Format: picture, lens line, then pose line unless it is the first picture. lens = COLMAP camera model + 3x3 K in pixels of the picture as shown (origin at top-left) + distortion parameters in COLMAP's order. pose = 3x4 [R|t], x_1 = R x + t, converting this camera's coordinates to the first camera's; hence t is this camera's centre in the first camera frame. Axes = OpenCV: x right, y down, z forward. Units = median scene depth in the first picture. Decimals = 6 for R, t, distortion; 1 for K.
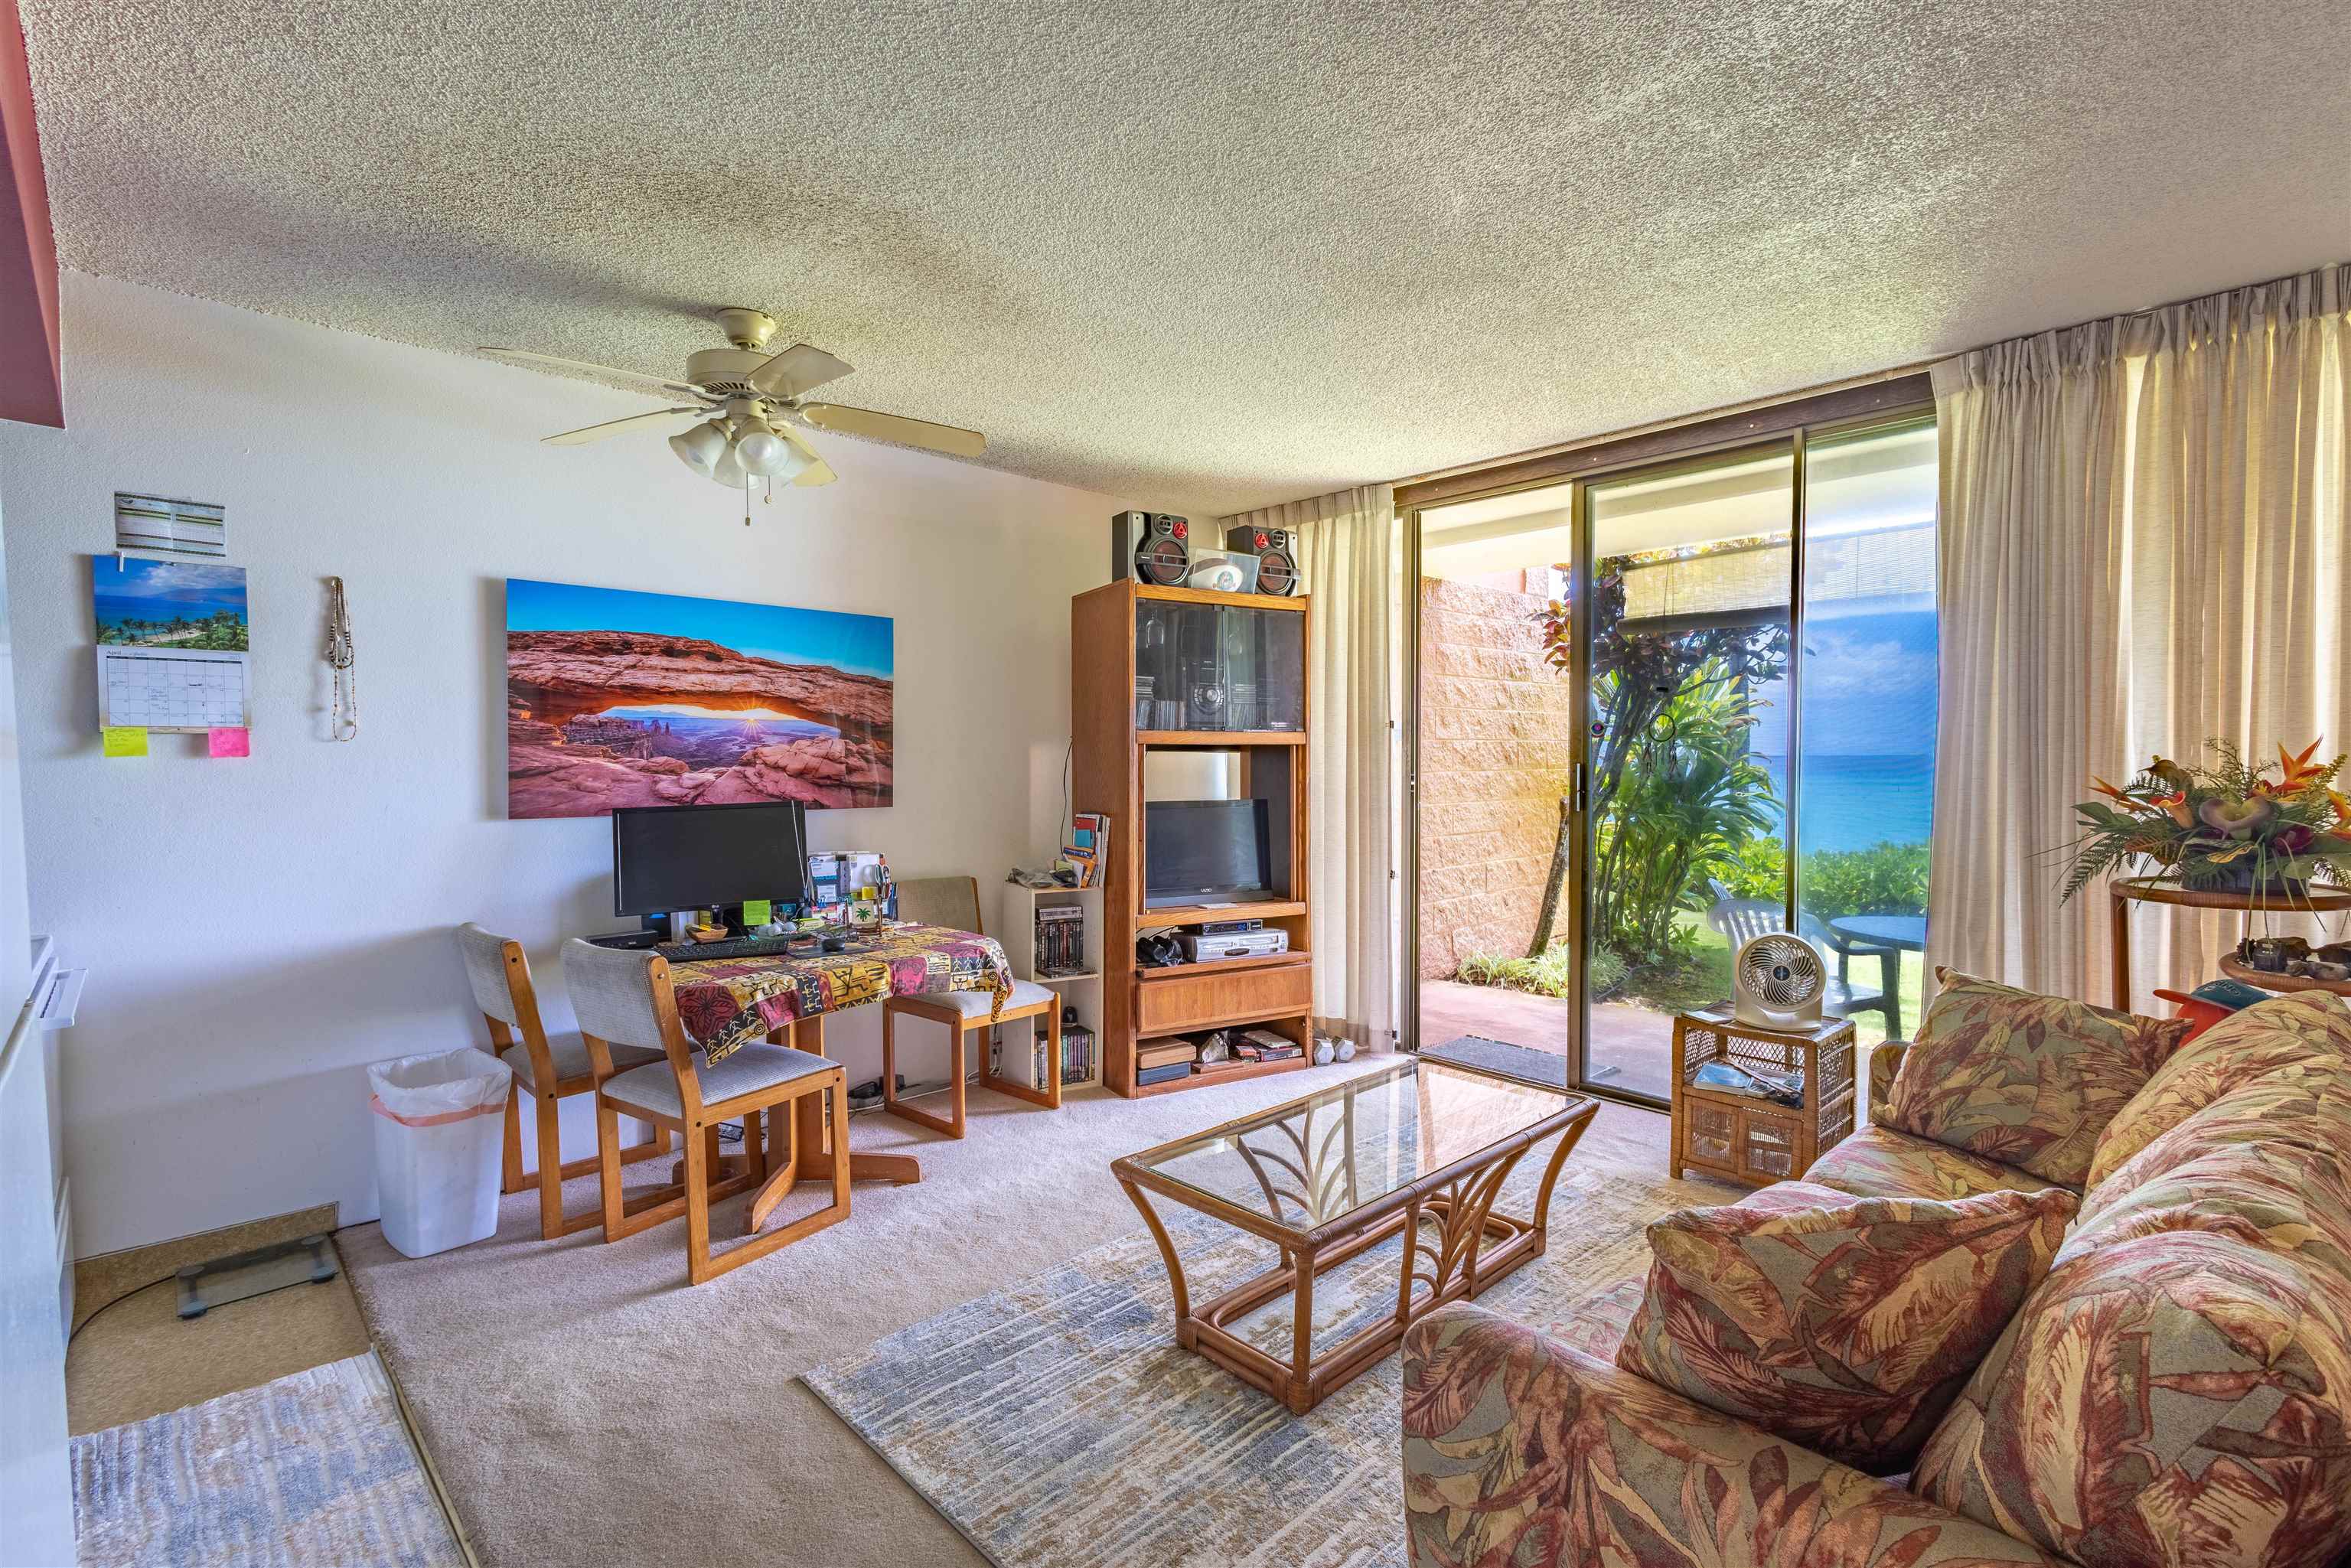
lens RADIAL K [[1069.4, 0, 1174.1], [0, 1069.4, 780.6], [0, 0, 1]] dist [0.015966, -0.006093]
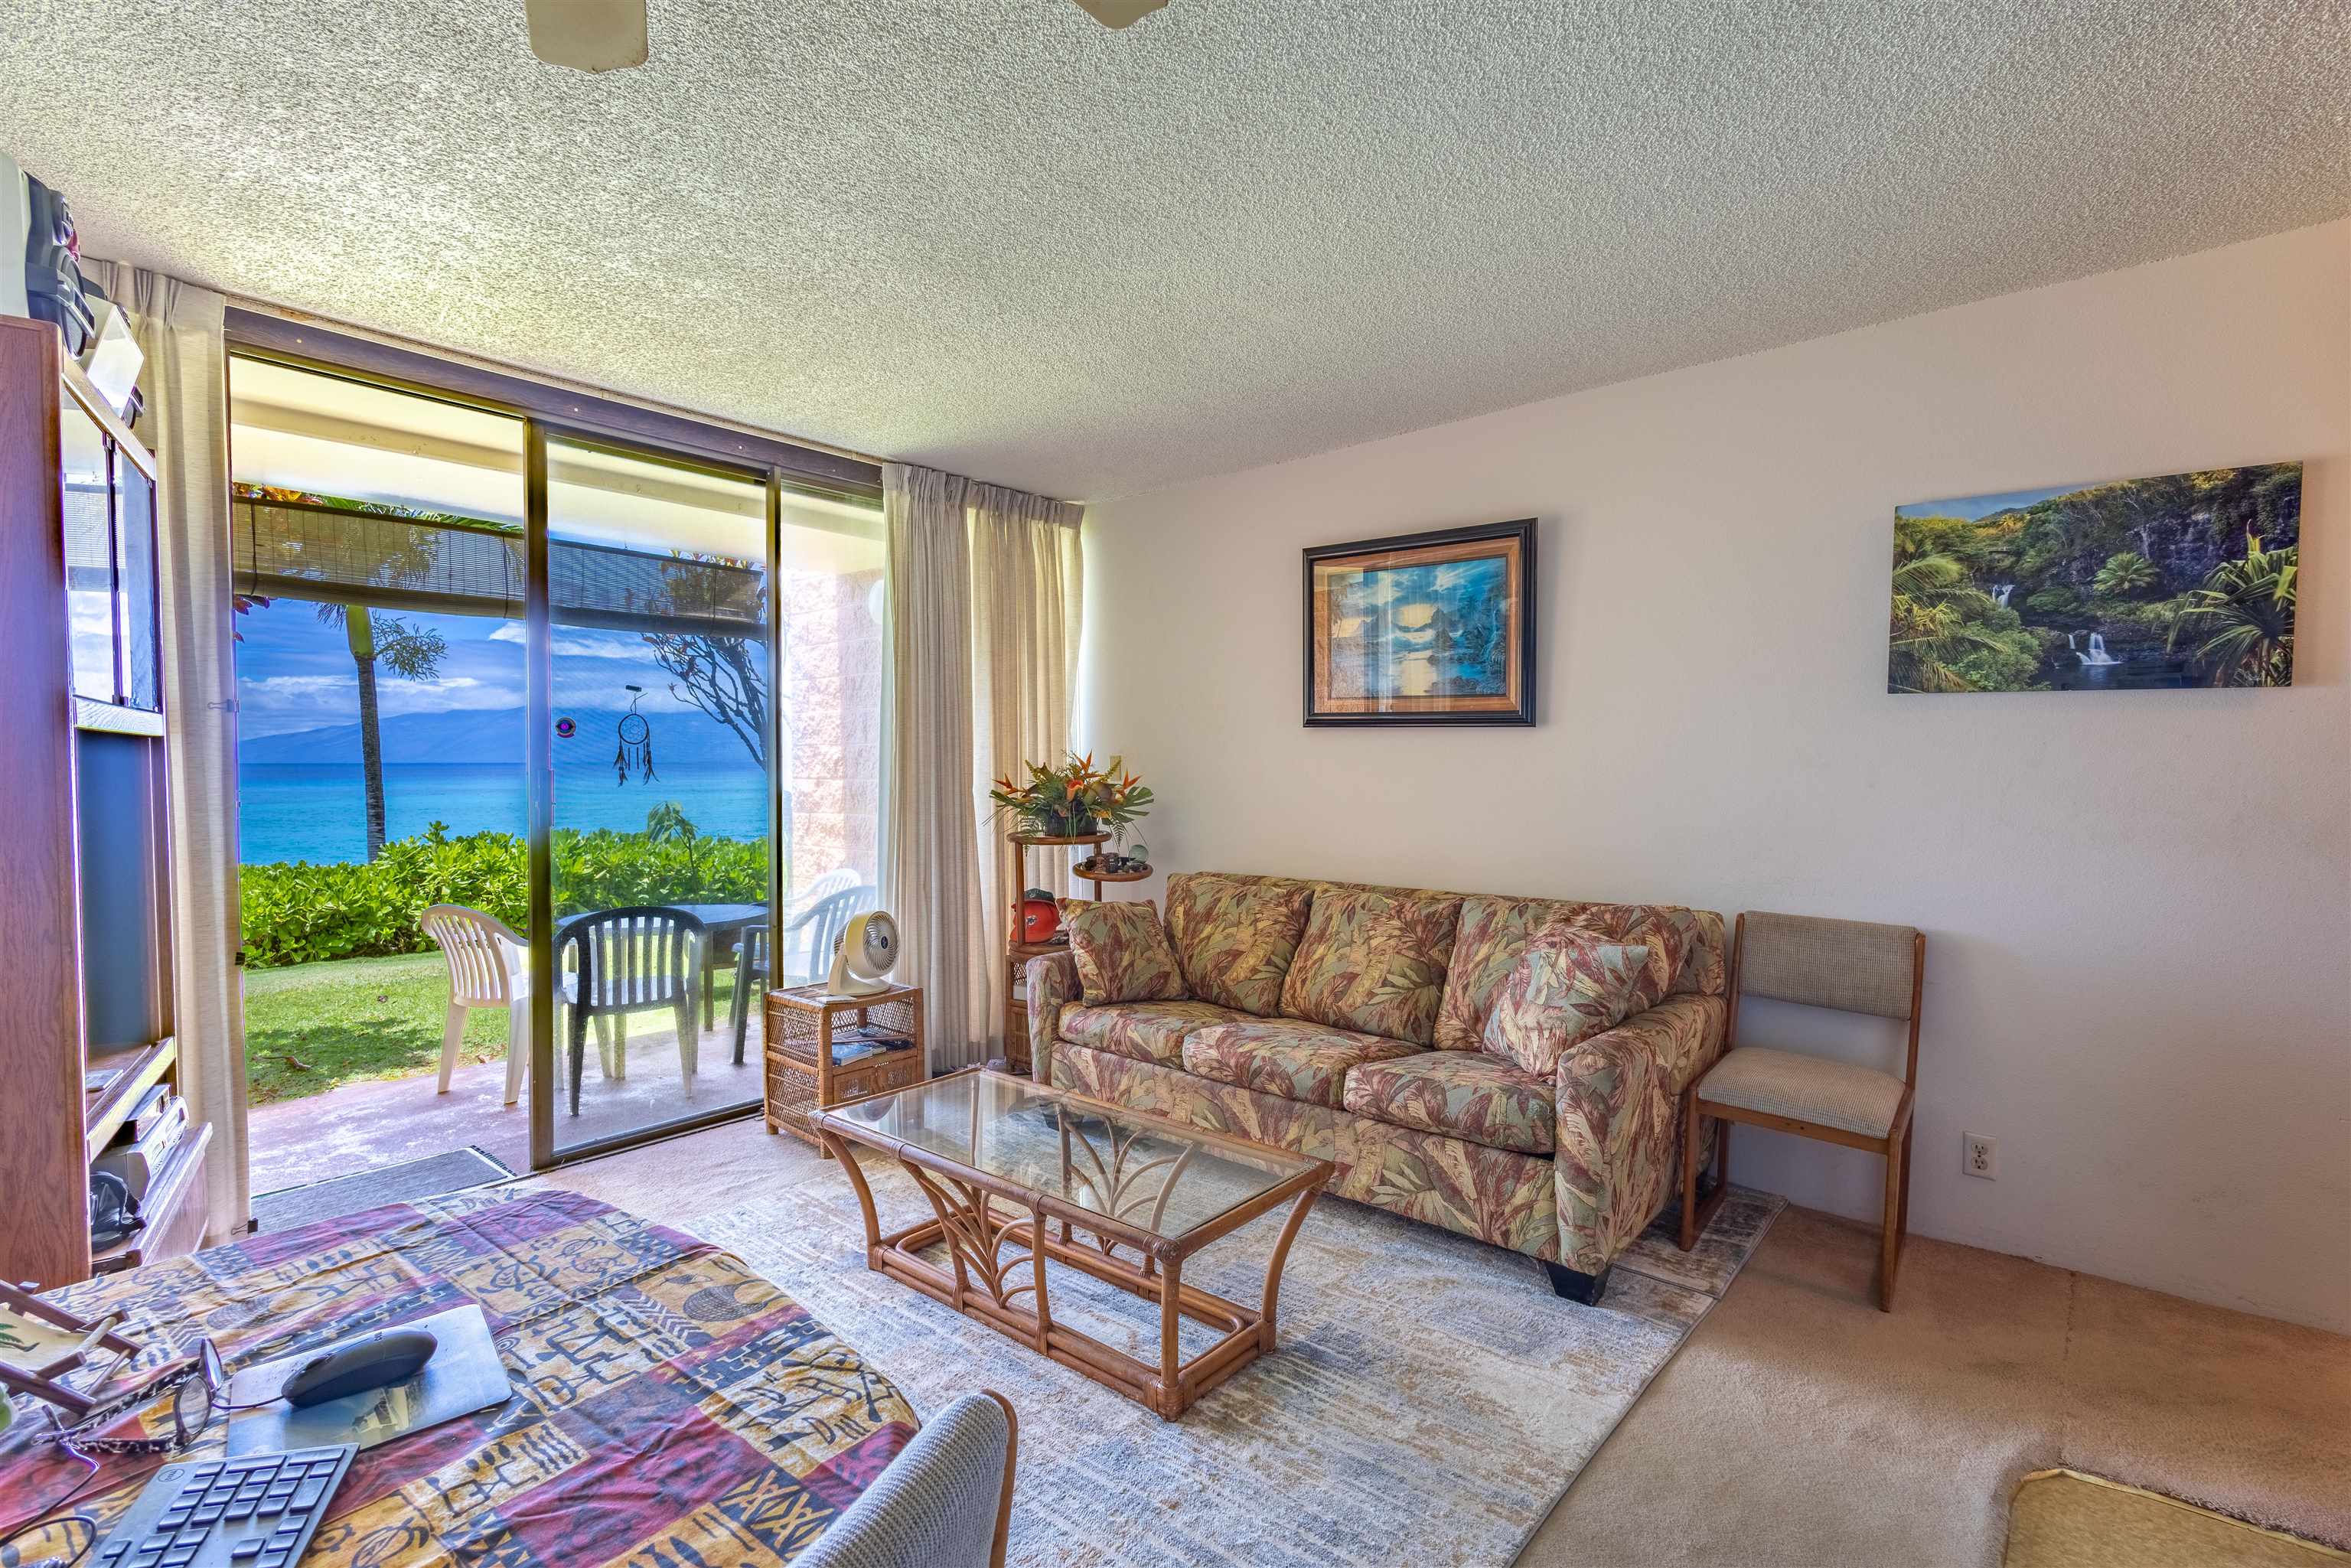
lens RADIAL K [[1069.4, 0, 1174.1], [0, 1069.4, 780.6], [0, 0, 1]] dist [0.015966, -0.006093]
pose [[-0.106368, -0.014743, 0.994218, -0.621219], [0.030467, 0.999372, 0.018079, -0.009391], [-0.993860, 0.032214, -0.105852, 0.767032]]
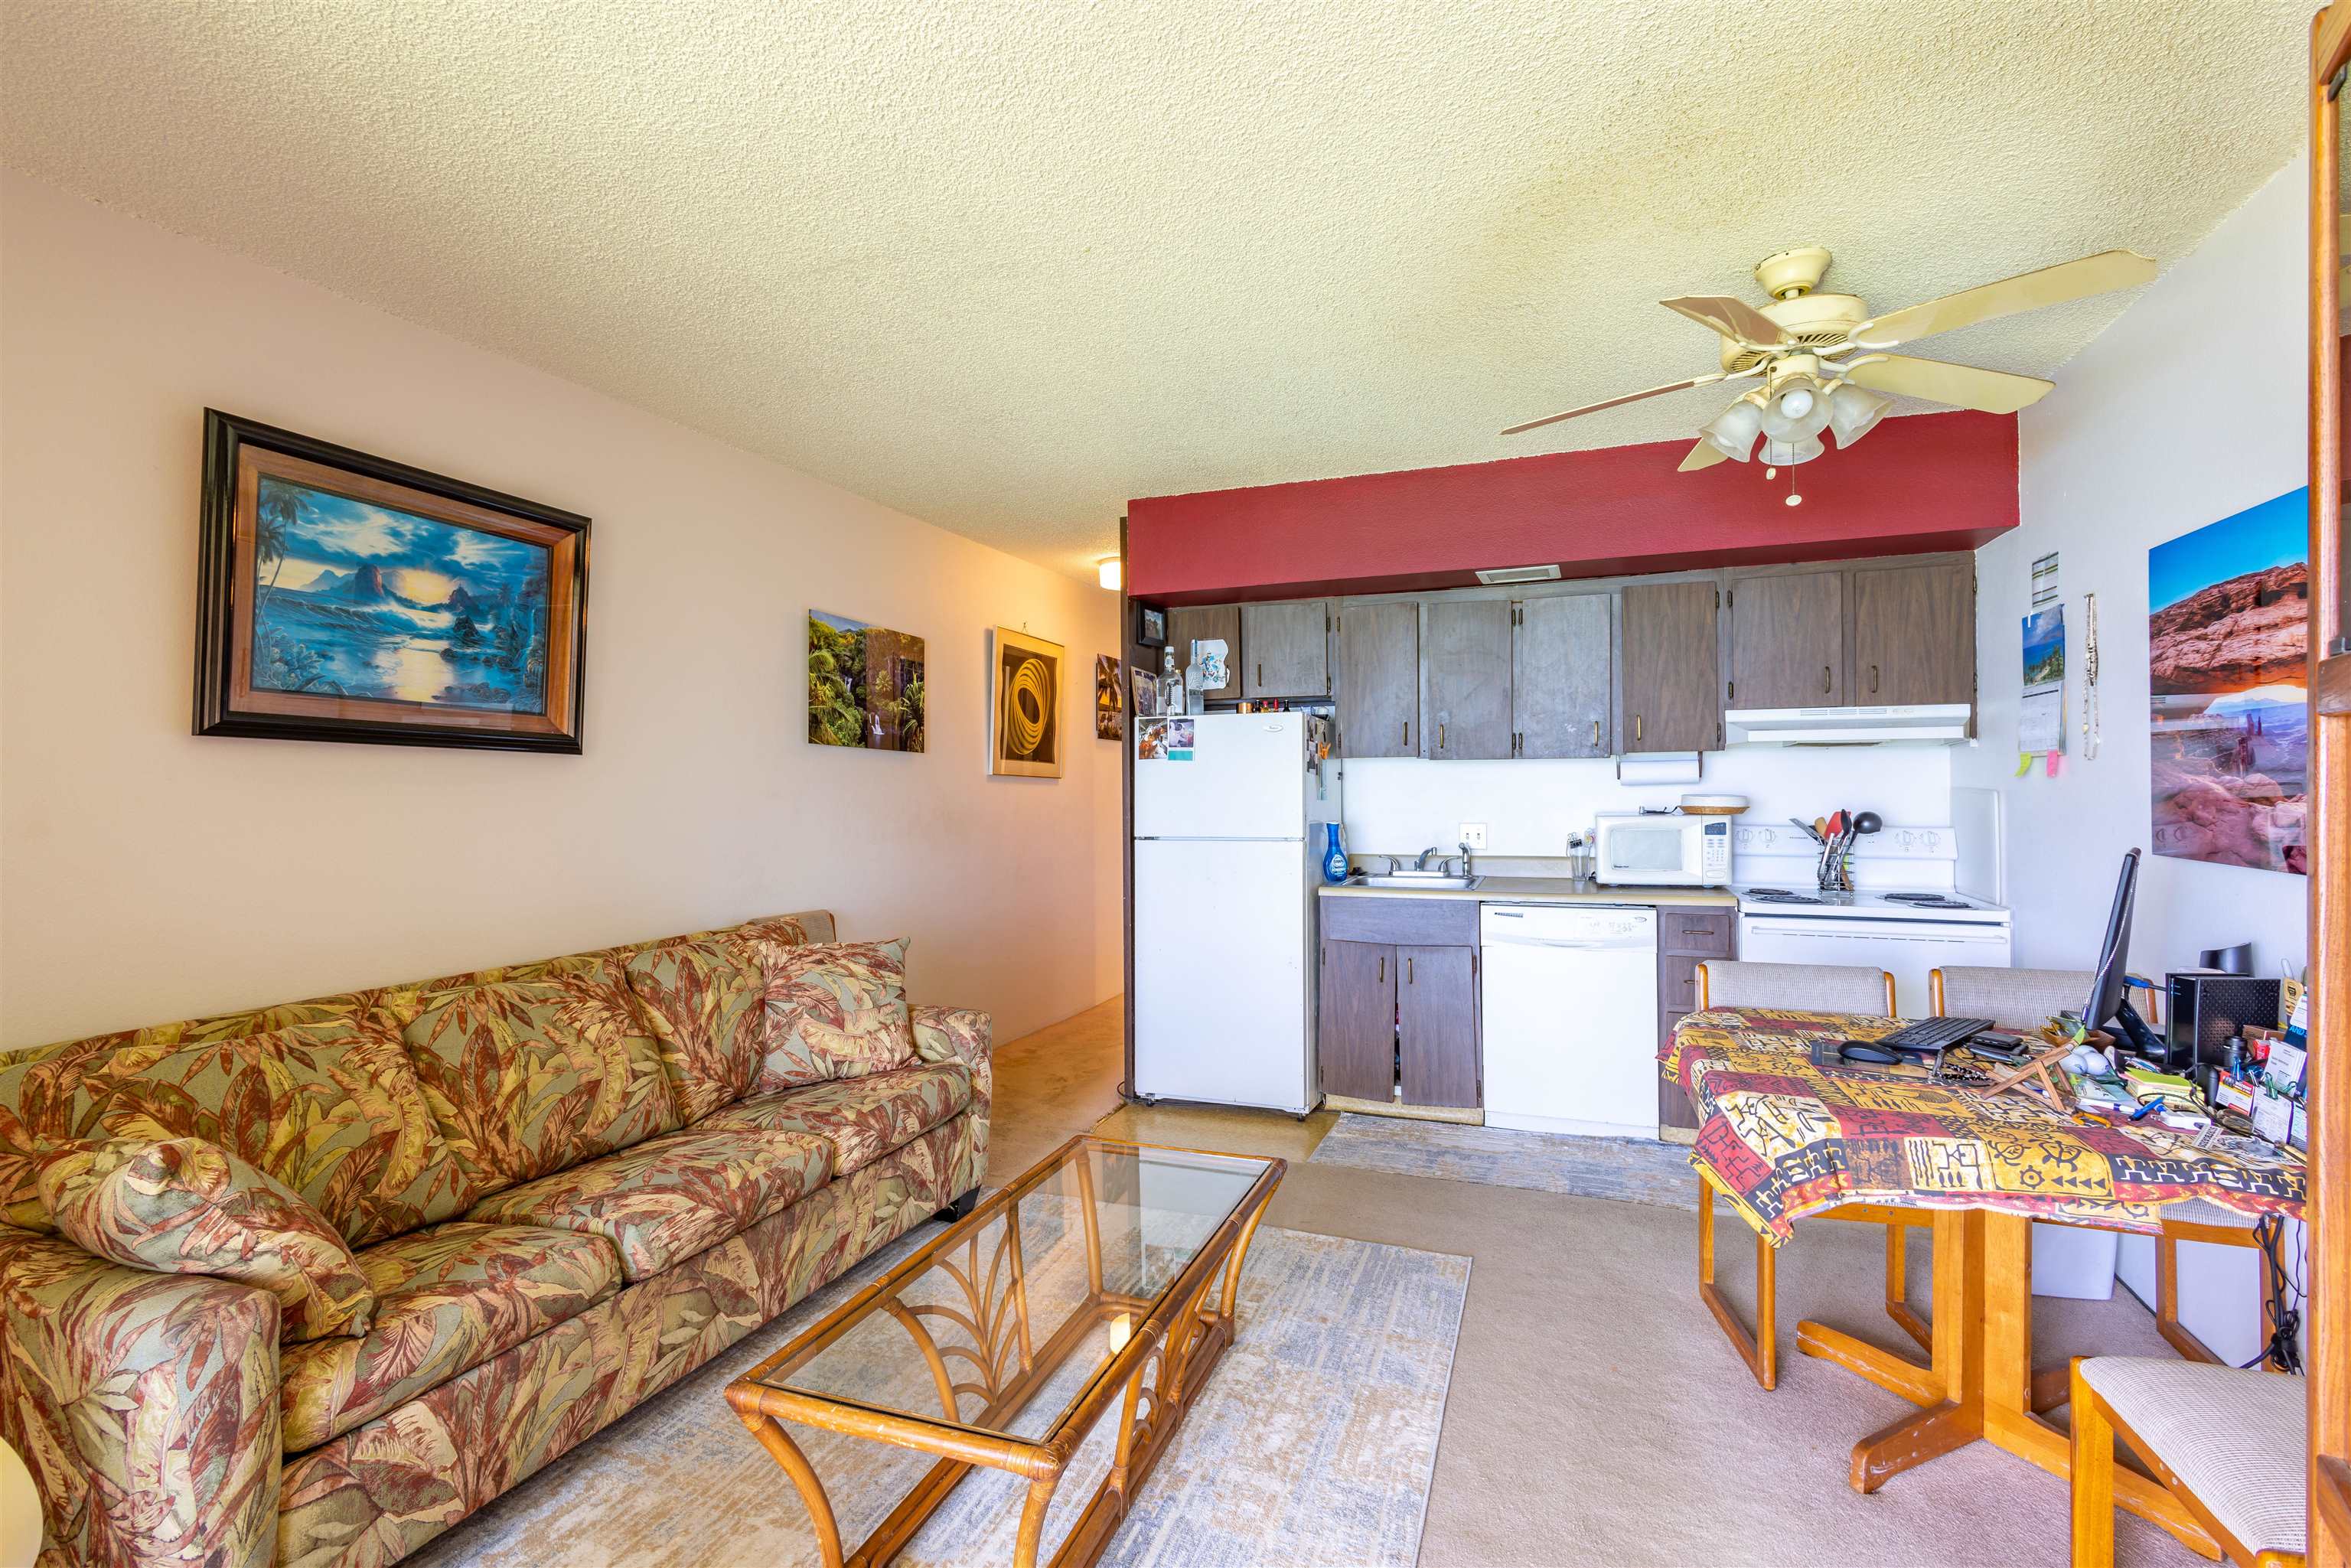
lens RADIAL K [[1069.4, 0, 1174.1], [0, 1069.4, 780.6], [0, 0, 1]] dist [0.015966, -0.006093]
pose [[-0.902667, 0.007045, -0.430282, 0.359606], [-0.002465, 0.999765, 0.021541, -0.032181], [0.430333, 0.020505, -0.902437, 1.369966]]
